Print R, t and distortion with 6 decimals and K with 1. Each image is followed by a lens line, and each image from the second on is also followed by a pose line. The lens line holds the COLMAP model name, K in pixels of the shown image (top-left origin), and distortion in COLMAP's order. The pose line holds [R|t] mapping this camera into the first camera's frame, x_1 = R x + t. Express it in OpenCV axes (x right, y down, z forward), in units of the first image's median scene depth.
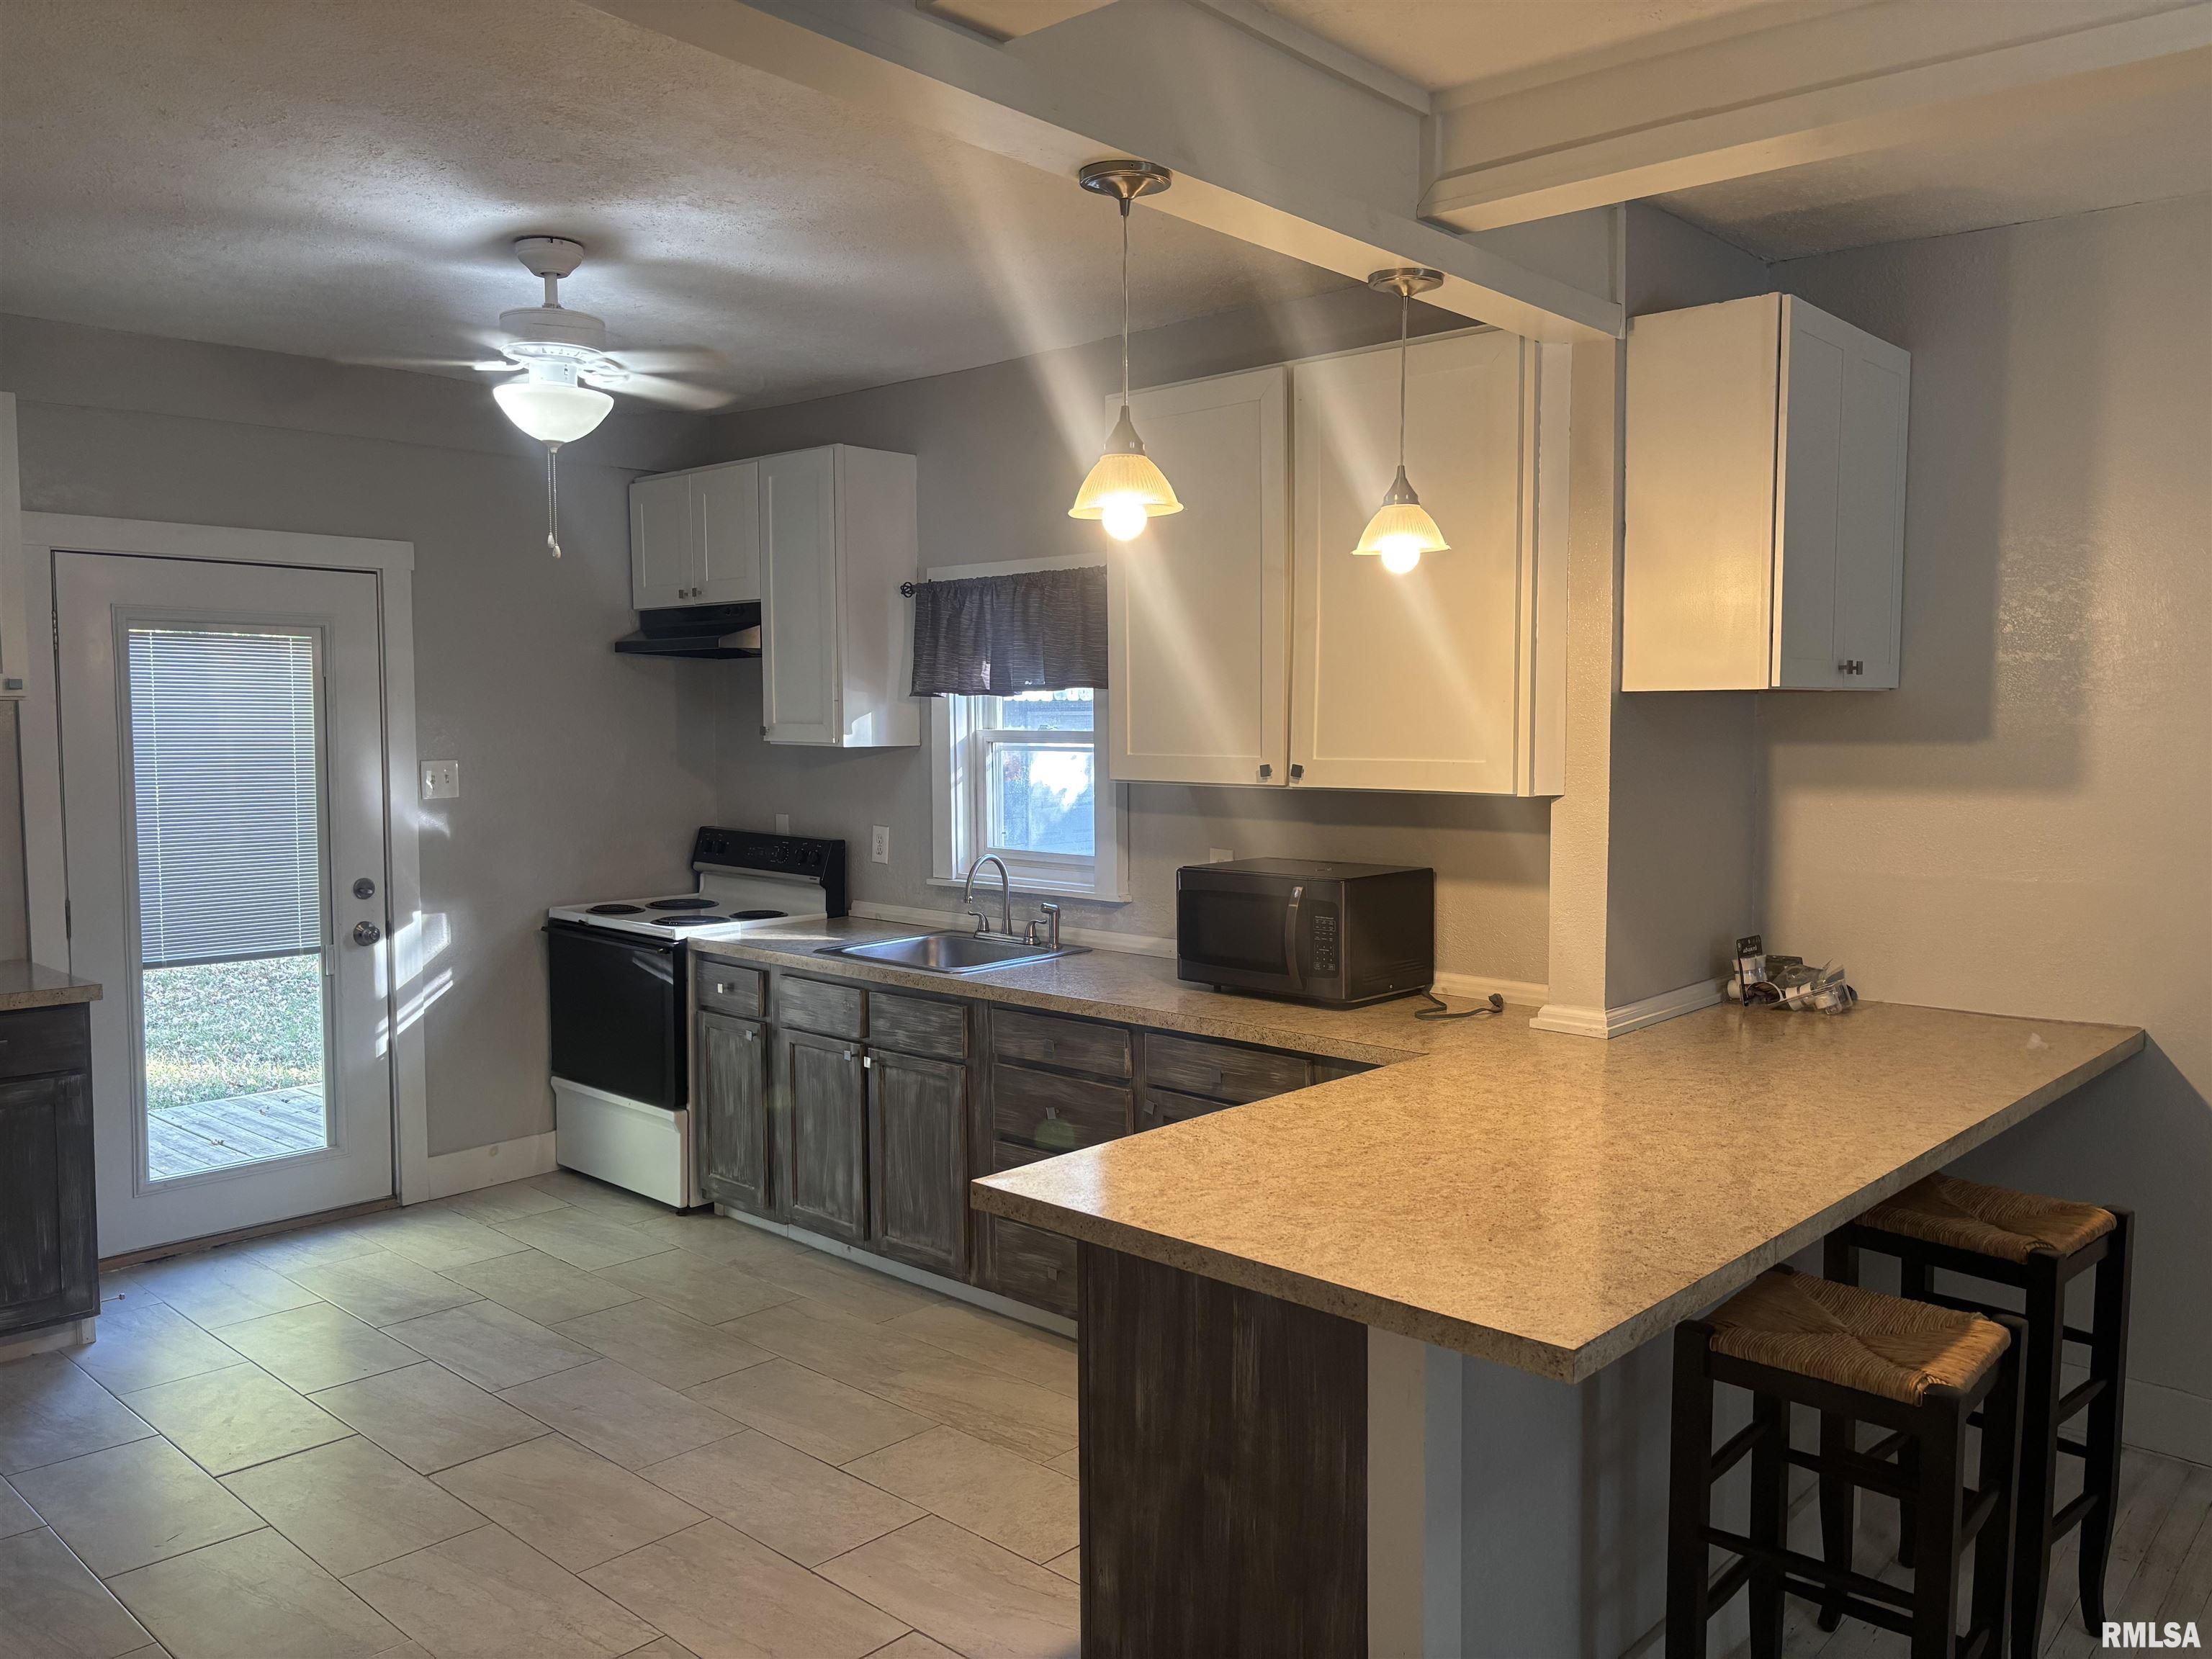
lens RADIAL K [[1662.4, 0, 1120.8], [0, 1662.4, 828.9], [0, 0, 1]] dist [0.053391, -0.071623]
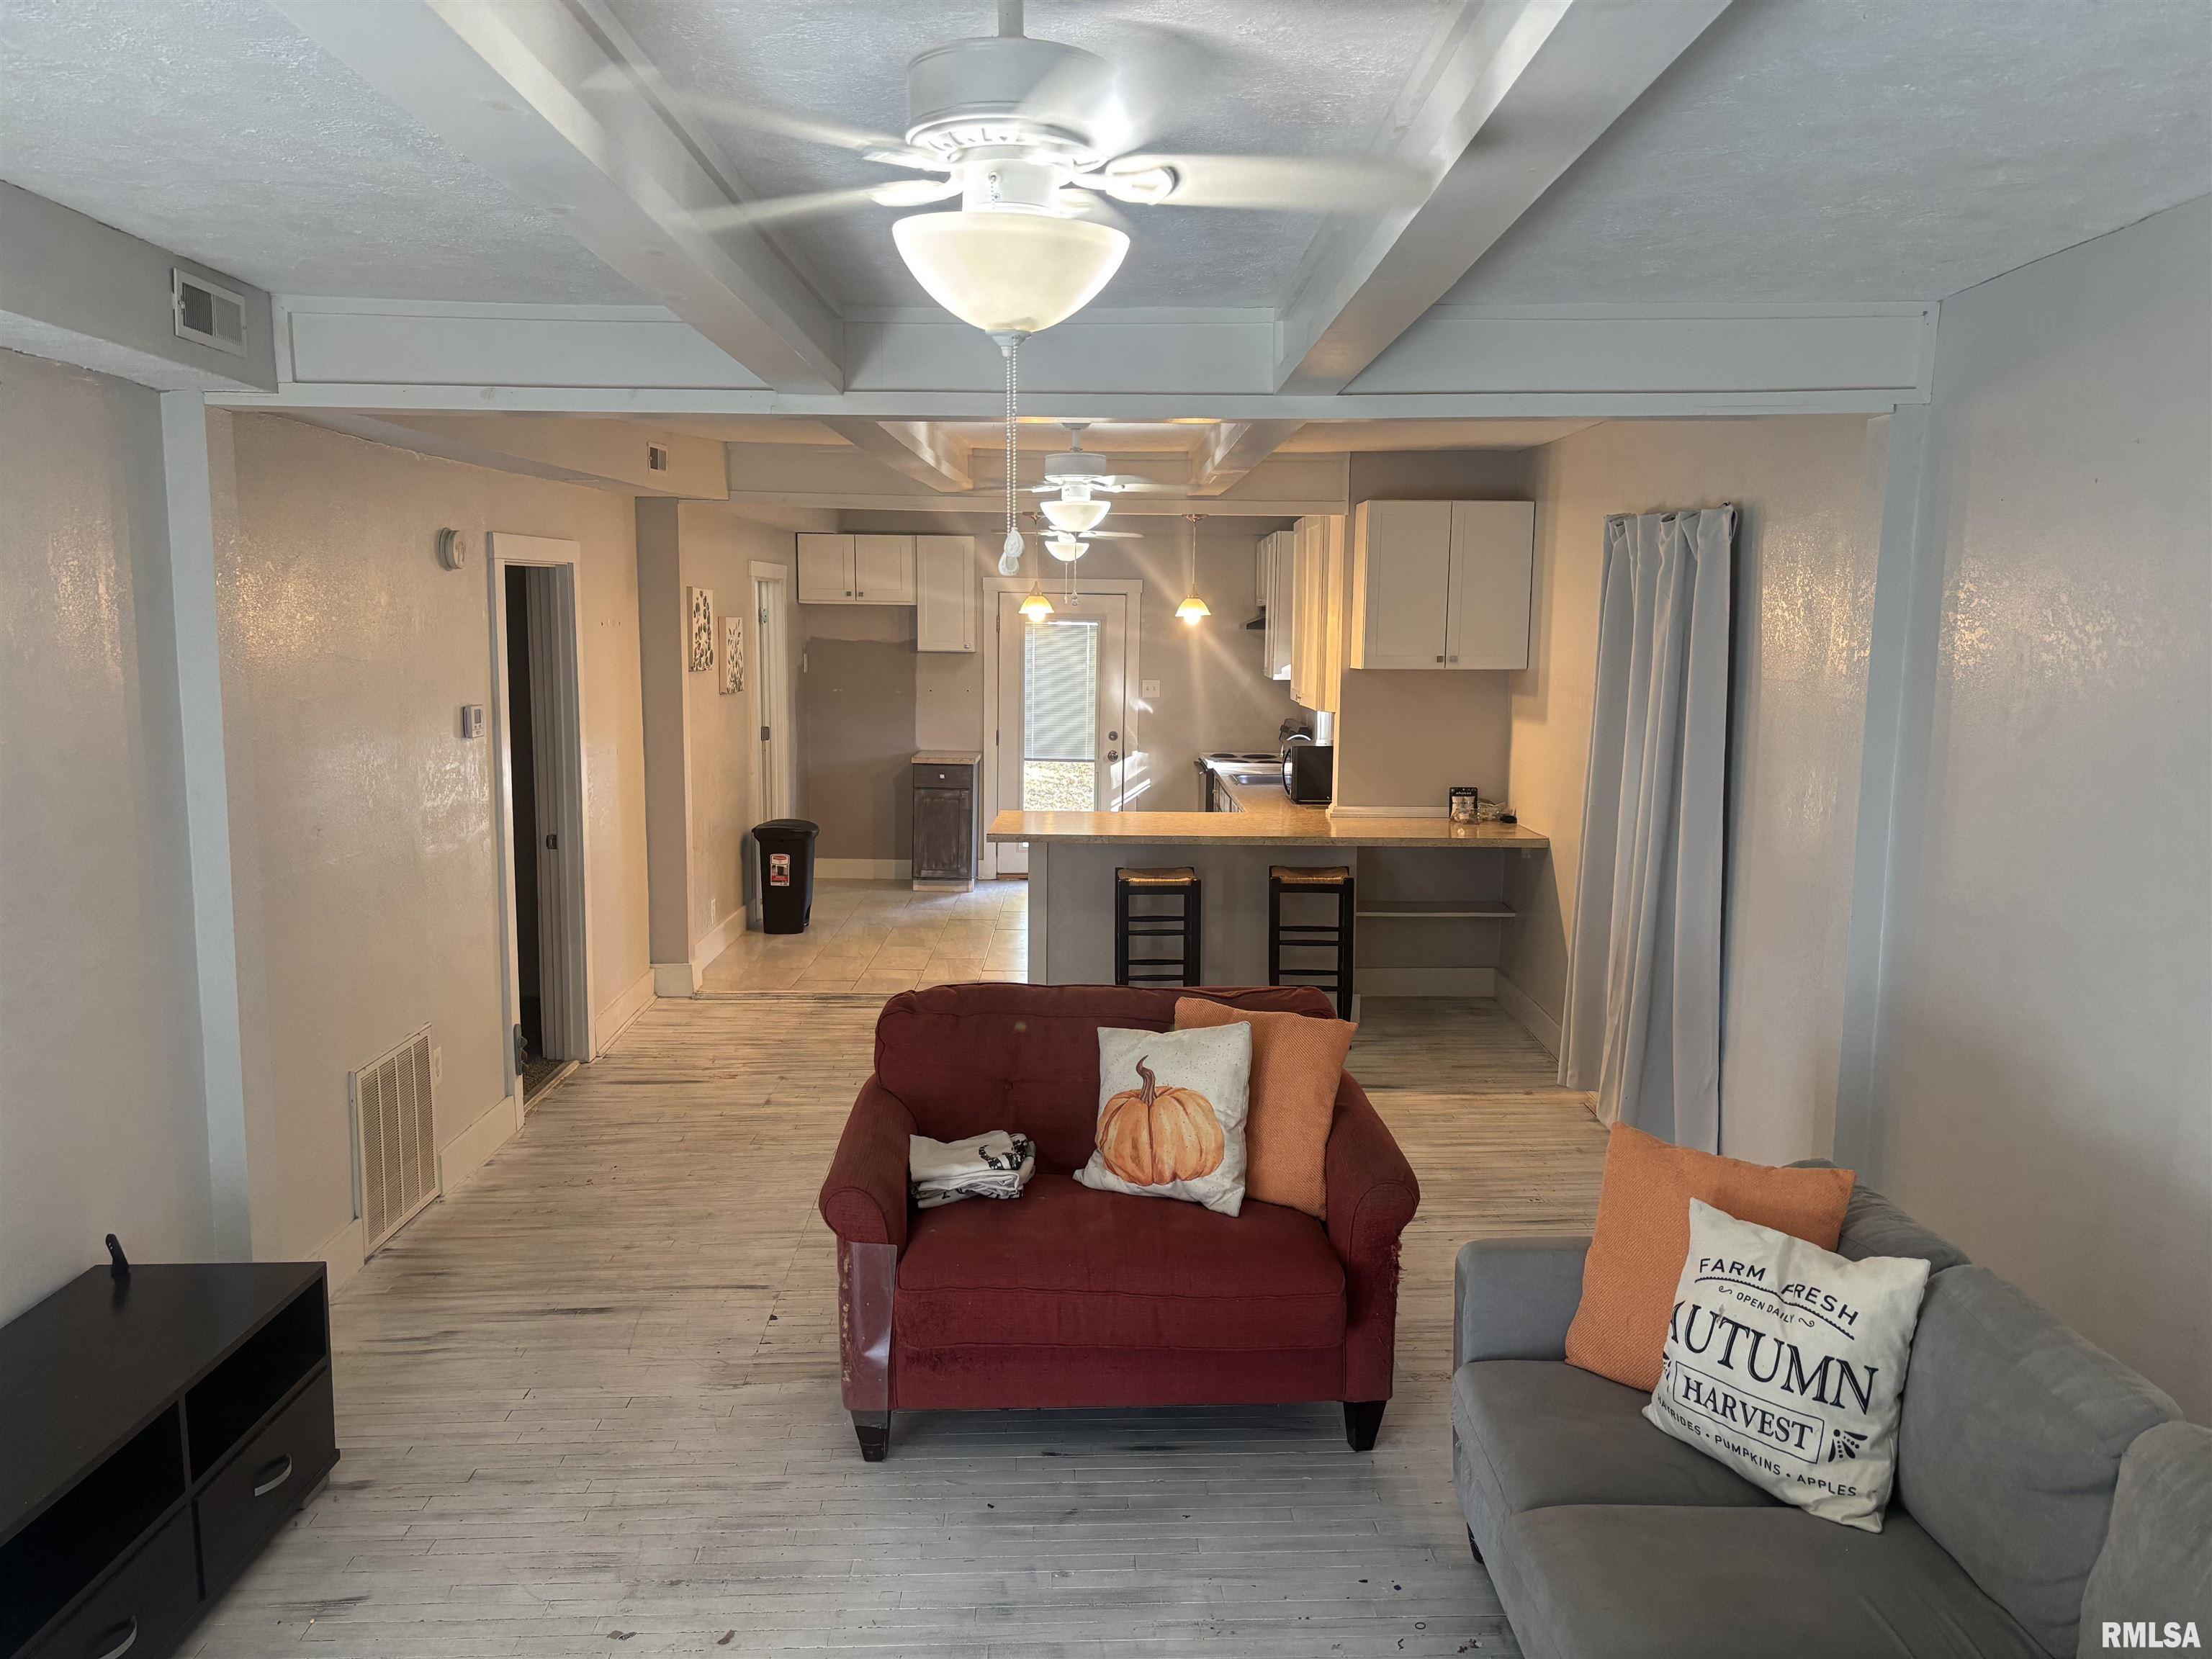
lens RADIAL K [[1662.4, 0, 1111.2], [0, 1662.4, 869.9], [0, 0, 1]] dist [0.053391, -0.071623]
pose [[0.690880, 0.116772, -0.713476, 1.247506], [-0.063642, 0.992862, 0.100872, -0.011117], [0.720162, -0.024283, 0.693380, -0.595015]]
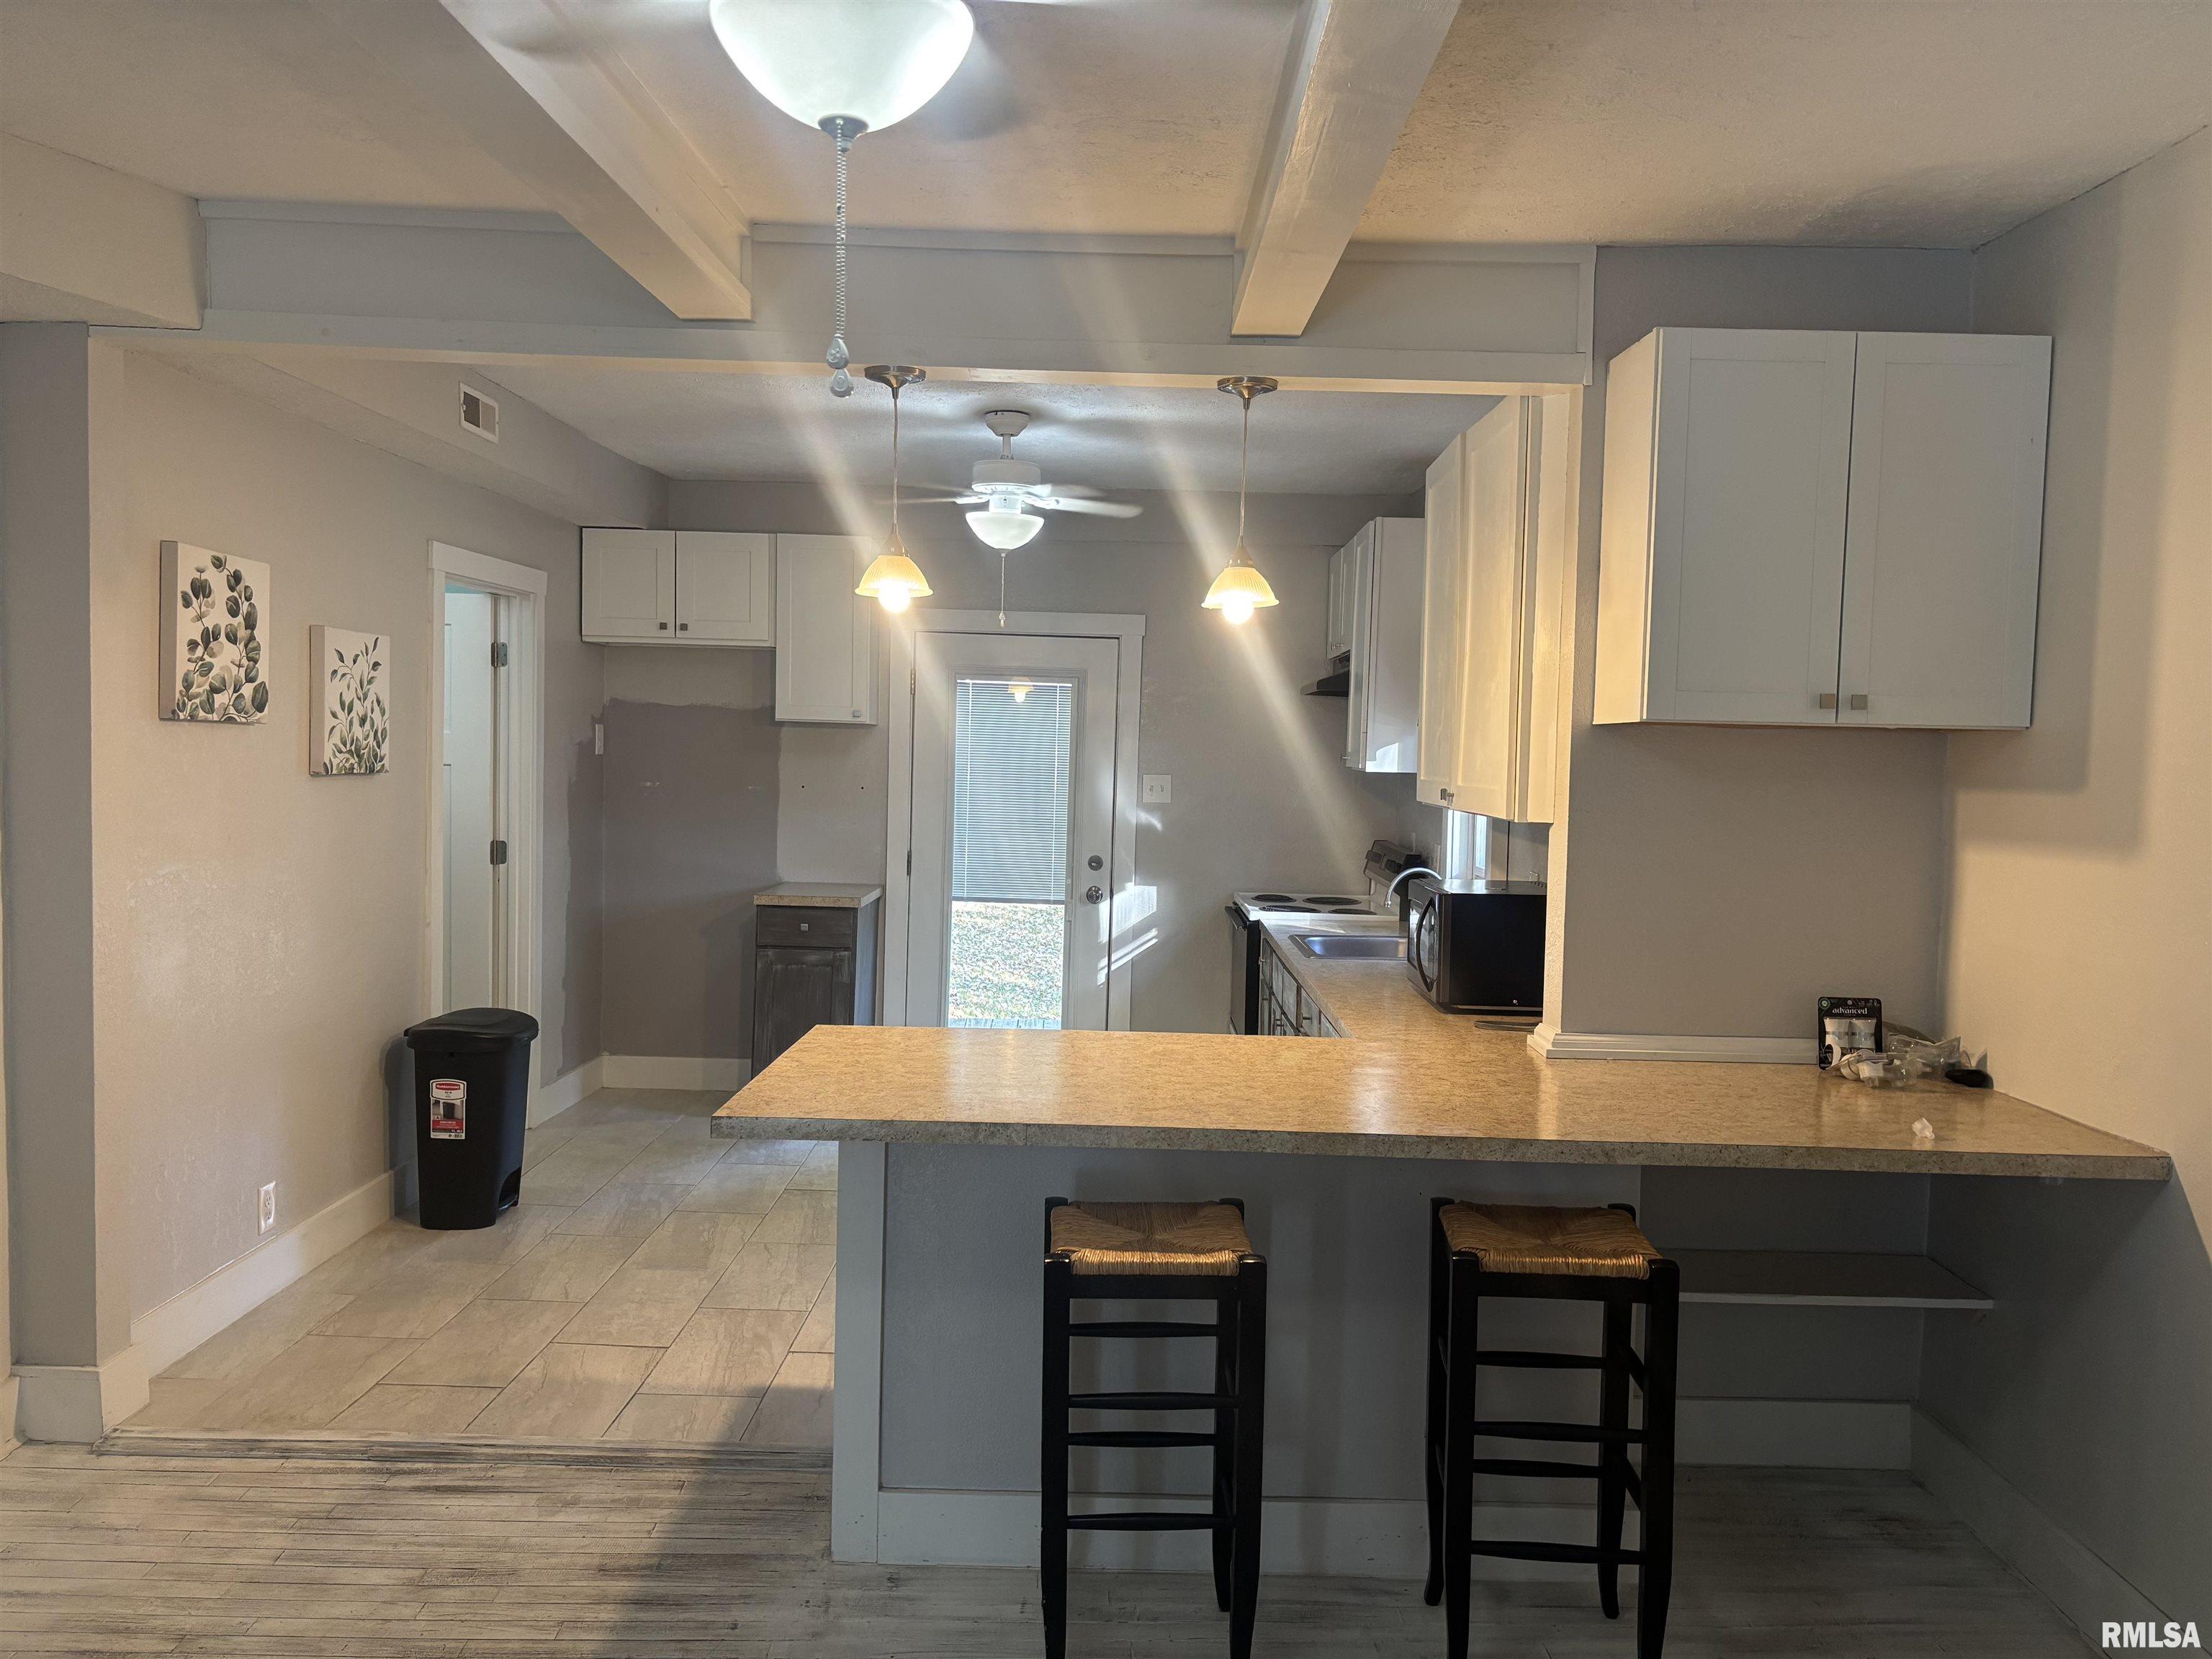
lens RADIAL K [[1662.4, 0, 1113.7], [0, 1662.4, 824.6], [0, 0, 1]] dist [0.053391, -0.071623]
pose [[0.683391, 0.054652, -0.728004, 0.612182], [-0.077828, 0.996965, 0.001784, 0.000260], [0.725892, 0.055440, 0.685570, 0.060896]]
